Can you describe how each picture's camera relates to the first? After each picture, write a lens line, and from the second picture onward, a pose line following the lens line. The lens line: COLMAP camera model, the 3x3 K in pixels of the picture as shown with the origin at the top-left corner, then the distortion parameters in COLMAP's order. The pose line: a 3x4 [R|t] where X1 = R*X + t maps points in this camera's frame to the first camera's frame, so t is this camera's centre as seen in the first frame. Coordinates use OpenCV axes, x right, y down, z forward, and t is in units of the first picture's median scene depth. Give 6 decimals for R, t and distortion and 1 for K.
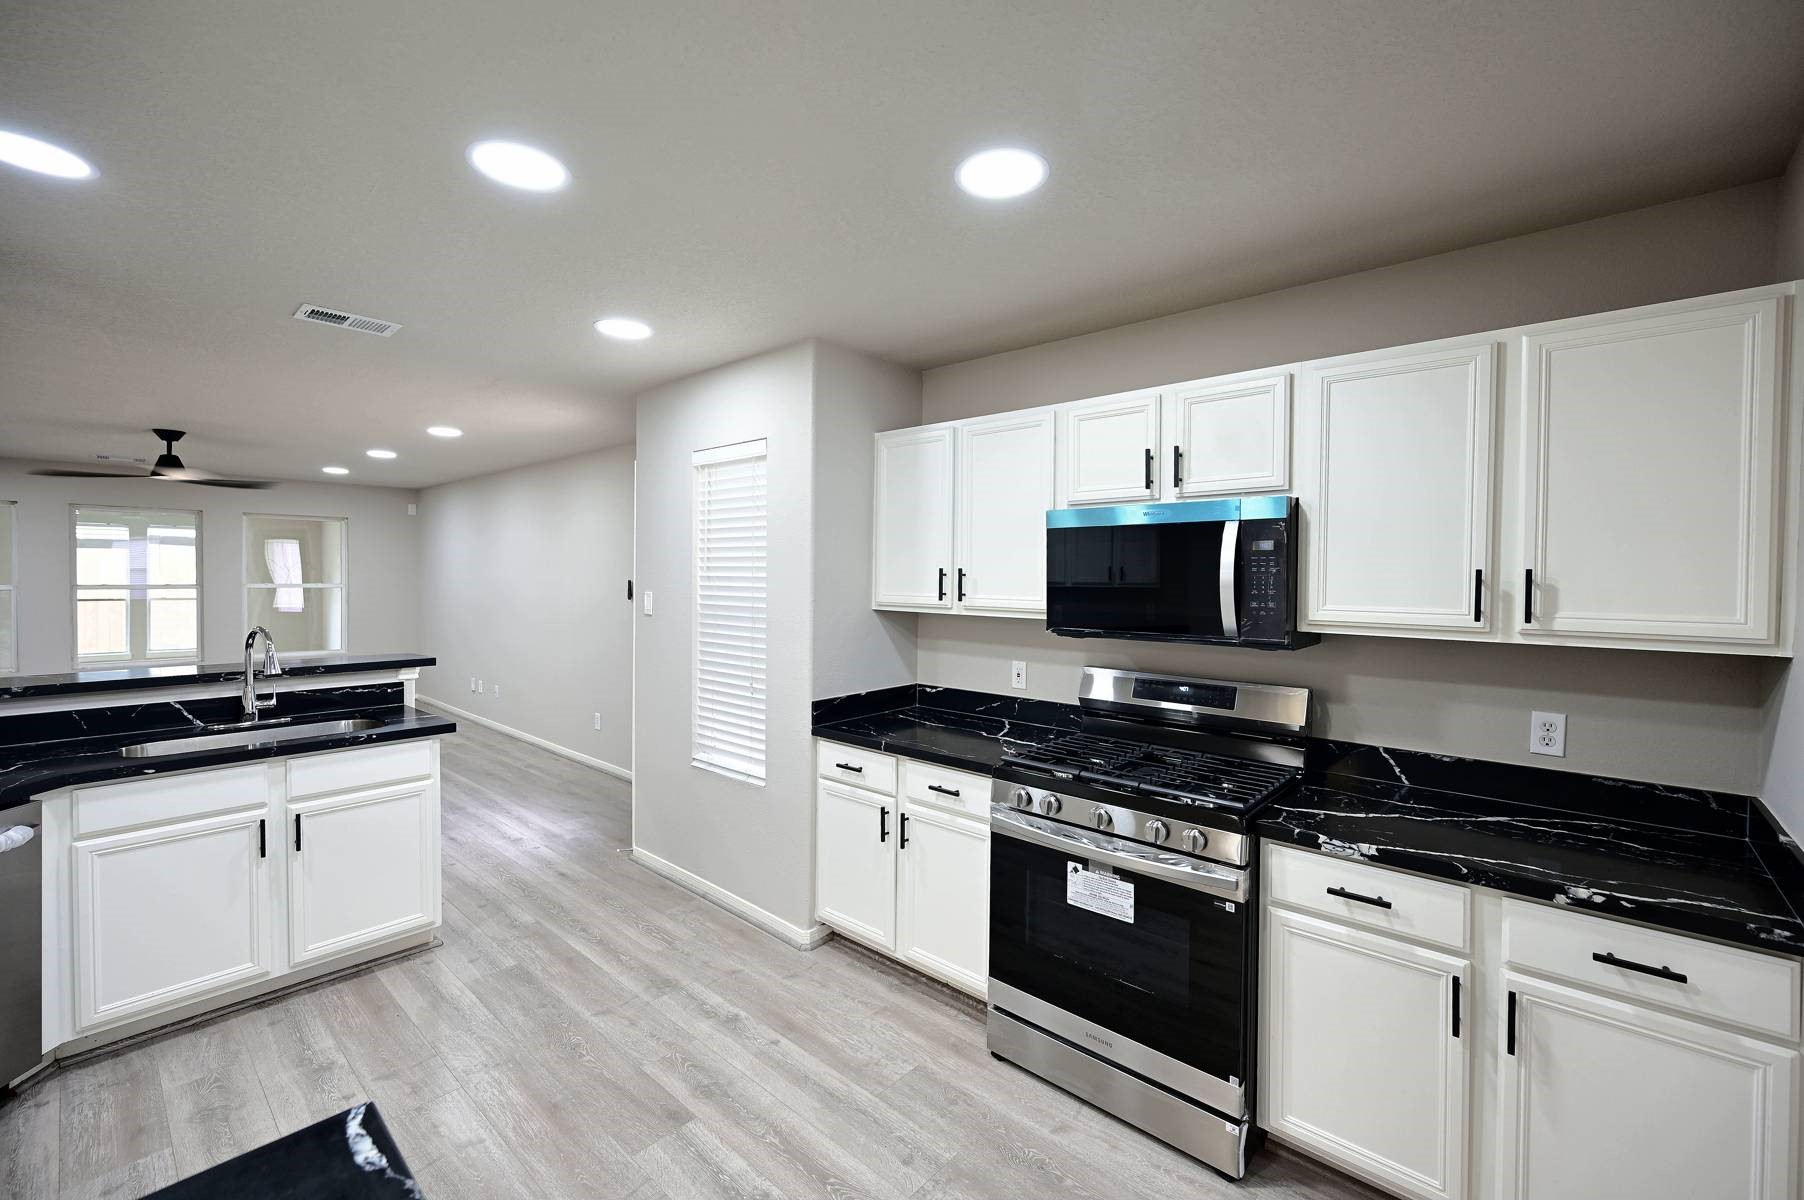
lens RADIAL K [[742.4, 0, 924.0], [0, 742.4, 573.1], [0, 0, 1]] dist [0.001221, -0.000884]
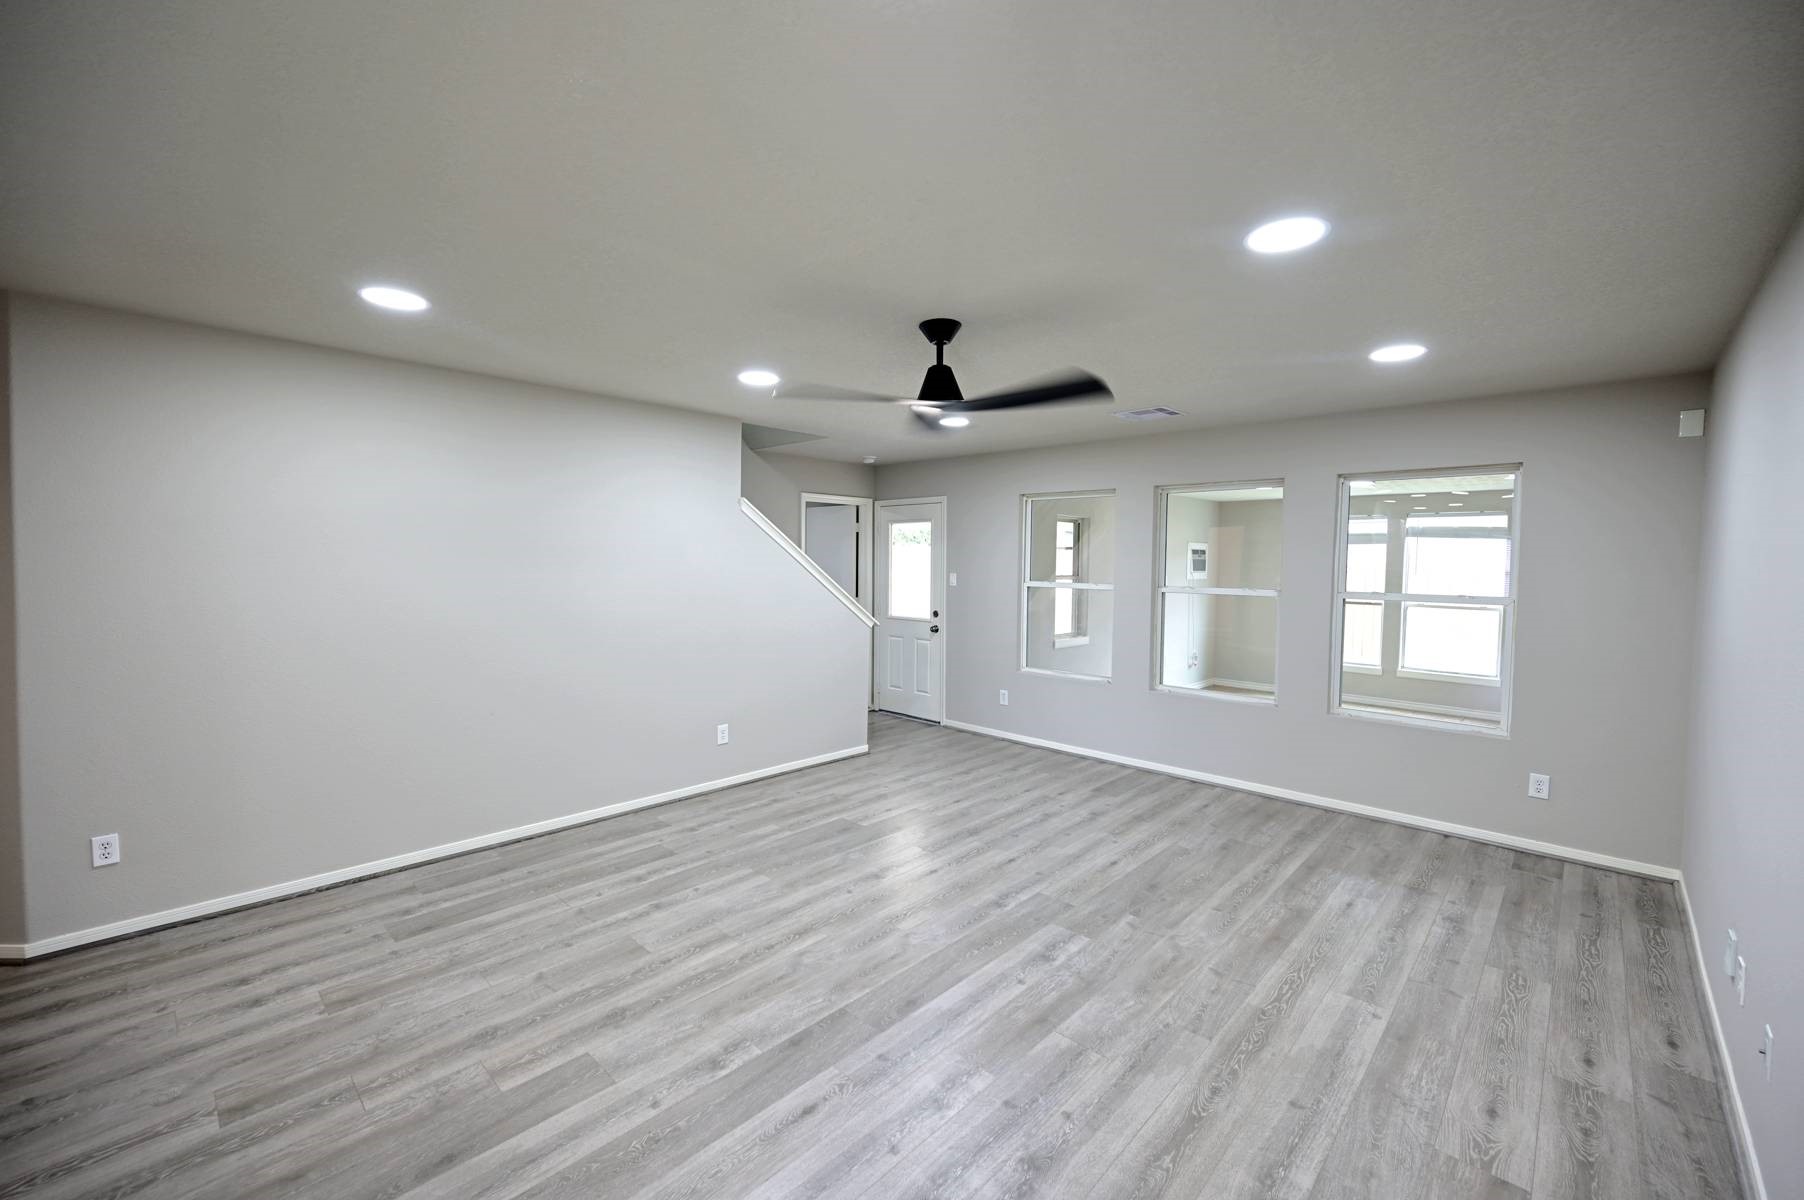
lens RADIAL K [[742.4, 0, 908.4], [0, 742.4, 597.6], [0, 0, 1]] dist [0.001221, -0.000884]
pose [[-0.047294, 0.043304, -0.997942, -0.783083], [-0.010058, 0.998989, 0.043826, -0.010100], [0.998830, 0.012110, -0.046811, 1.782740]]
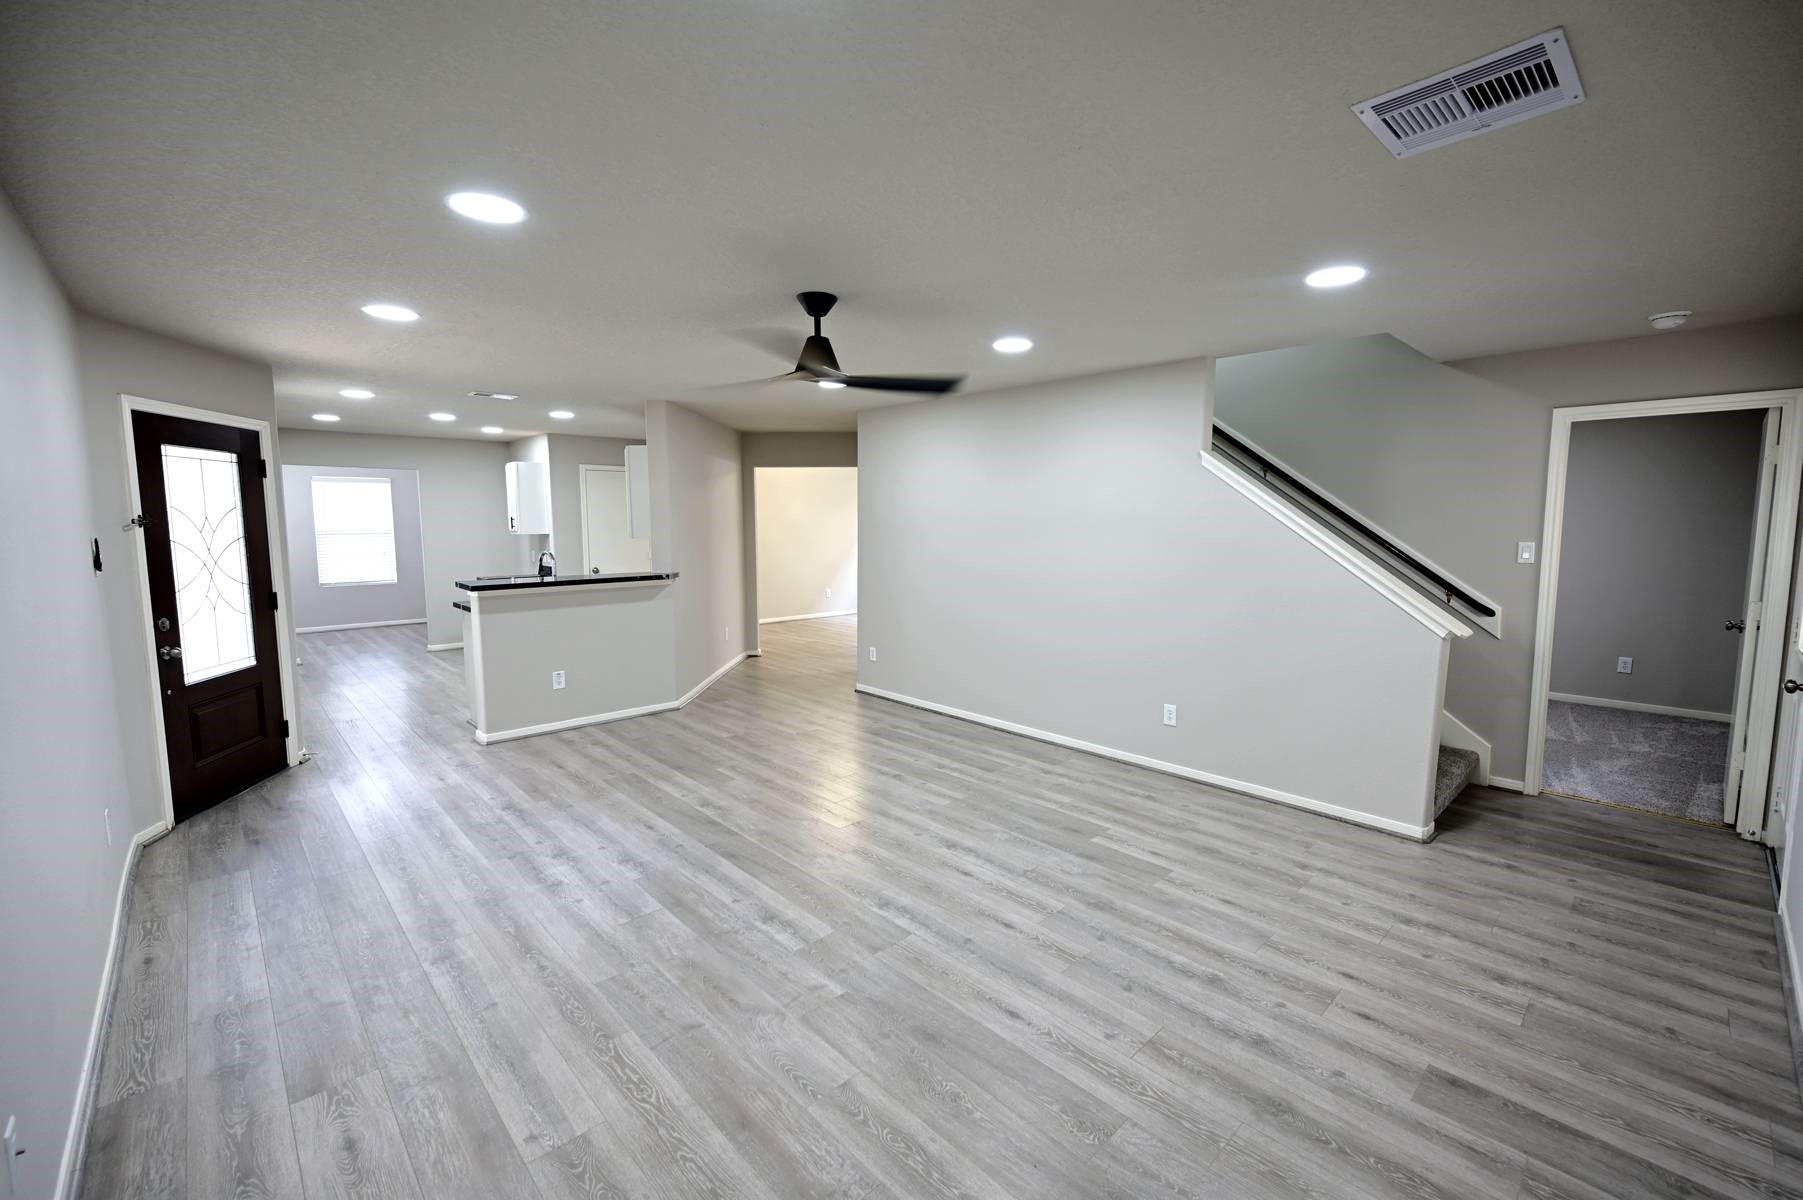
lens RADIAL K [[742.0, 0, 885.6], [0, 742.0, 594.7], [0, 0, 1]] dist [0.001221, -0.000884]
pose [[-0.992603, -0.019602, 0.119808, -2.029751], [-0.007322, 0.994748, 0.102096, -0.019745], [-0.121180, 0.100464, -0.987533, 2.845128]]
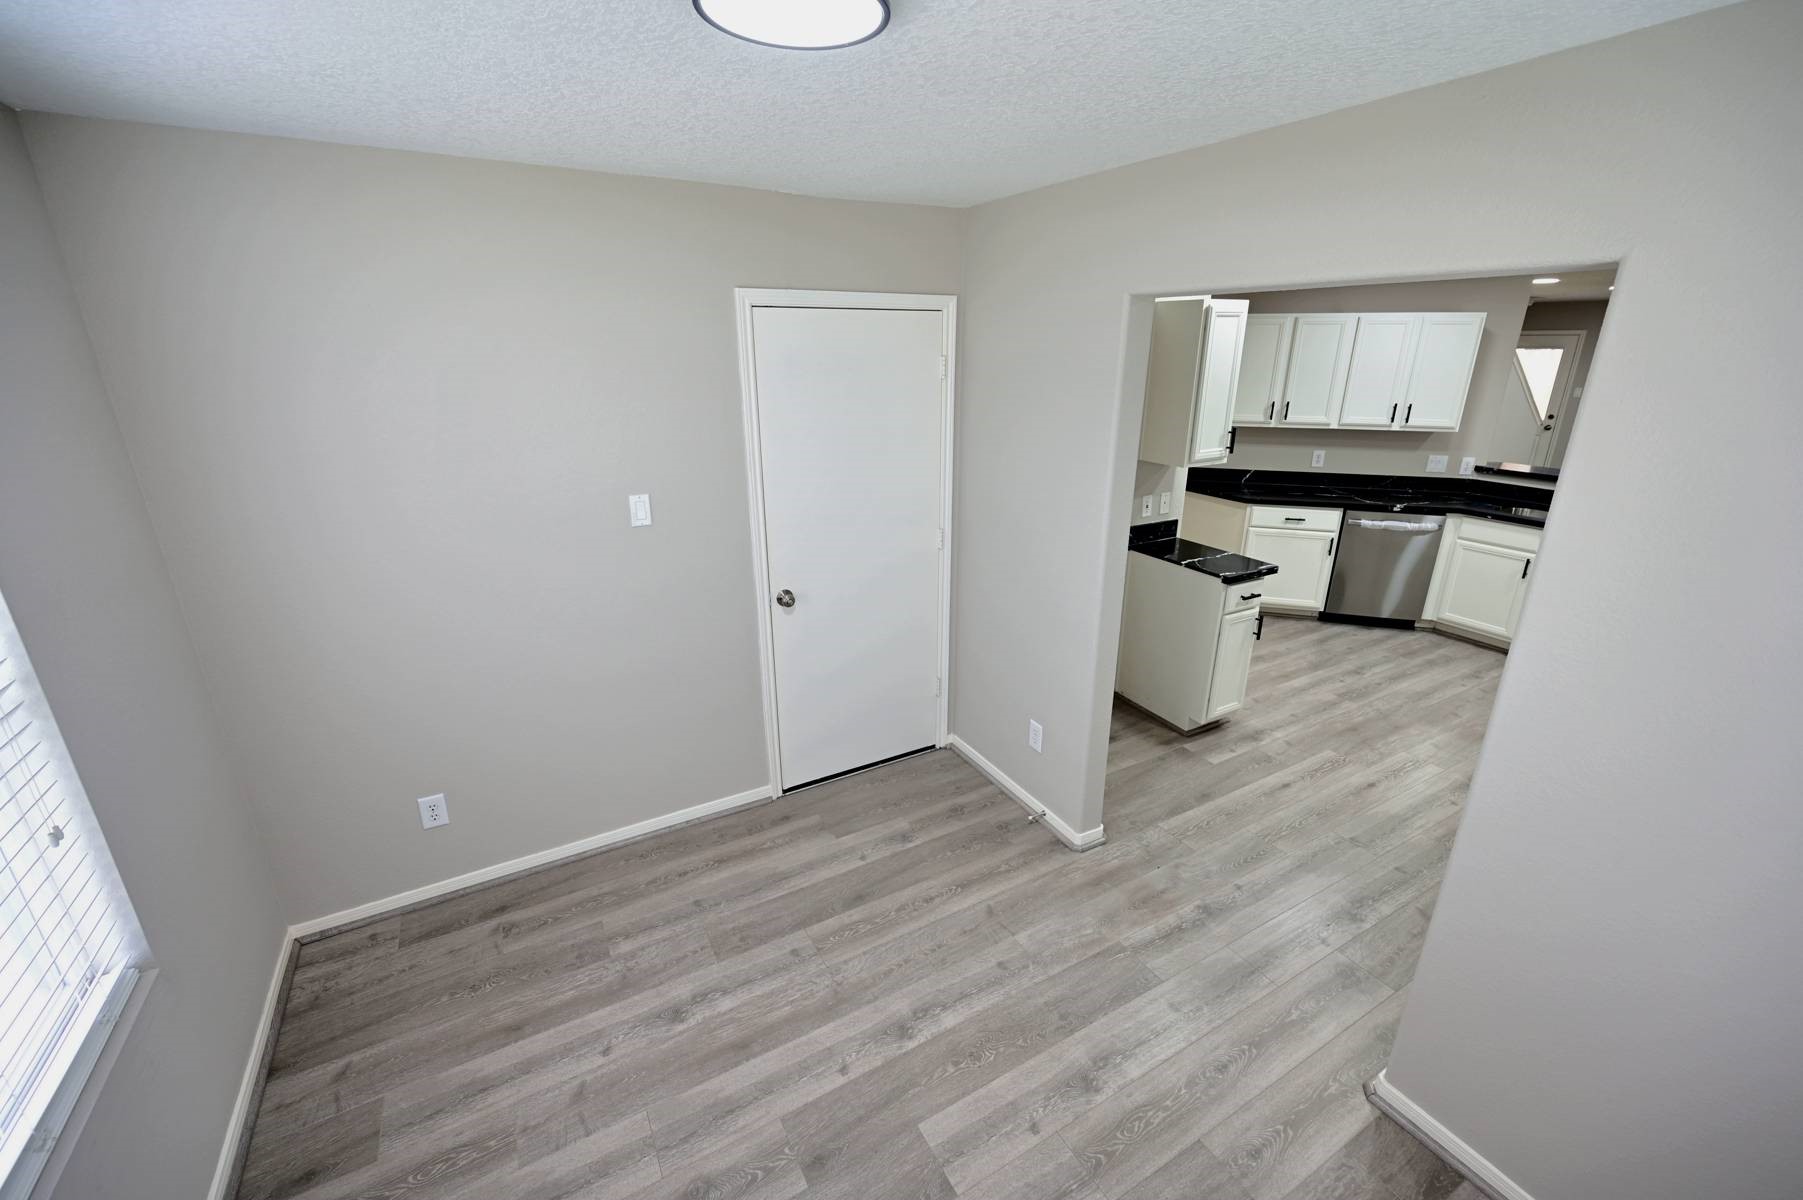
lens RADIAL K [[742.0, 0, 903.5], [0, 742.0, 594.5], [0, 0, 1]] dist [0.001221, -0.000884]
pose [[-0.332551, 0.296206, -0.895361, 1.147640], [-0.006141, 0.948696, 0.316131, -0.140205], [0.943065, 0.110628, -0.313671, 0.107199]]
